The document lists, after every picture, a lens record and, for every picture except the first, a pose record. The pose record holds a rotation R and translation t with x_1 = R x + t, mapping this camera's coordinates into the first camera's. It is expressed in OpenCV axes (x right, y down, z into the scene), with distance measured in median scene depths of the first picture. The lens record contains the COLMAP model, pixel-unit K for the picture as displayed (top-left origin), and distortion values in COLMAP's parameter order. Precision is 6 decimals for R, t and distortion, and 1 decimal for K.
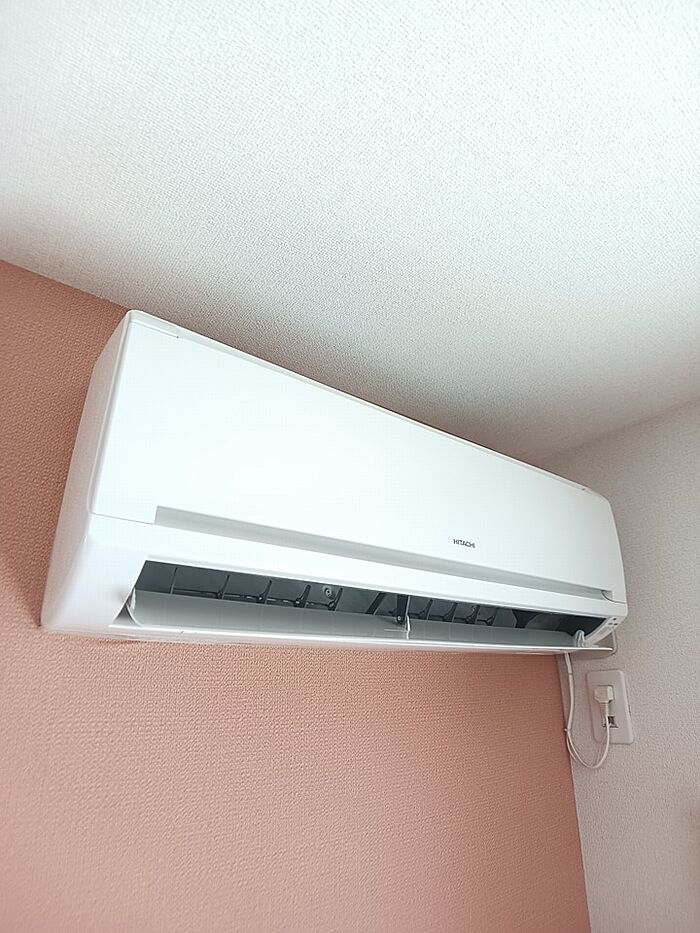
lens RADIAL K [[531.0, 0, 350.0], [0, 531.0, 466.5], [0, 0, 1]] dist [-0.005344, -0.000580]
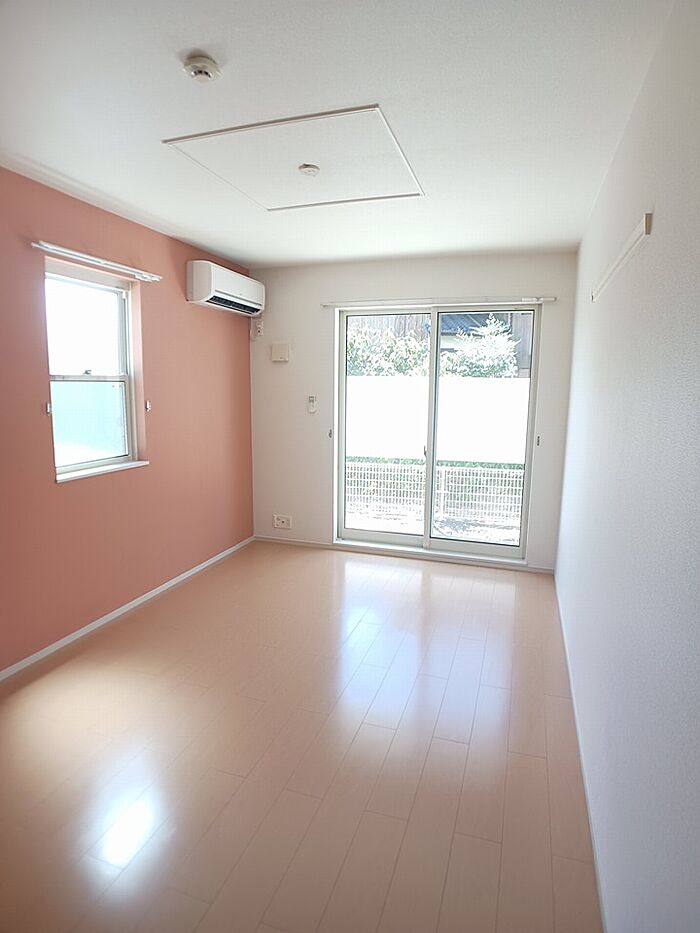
lens RADIAL K [[531.0, 0, 350.0], [0, 531.0, 466.5], [0, 0, 1]] dist [-0.005344, -0.000580]
pose [[0.838739, -0.073679, 0.539527, -1.507719], [-0.215420, 0.865079, 0.453025, -0.817824], [-0.500112, -0.496195, 0.709703, -3.455629]]
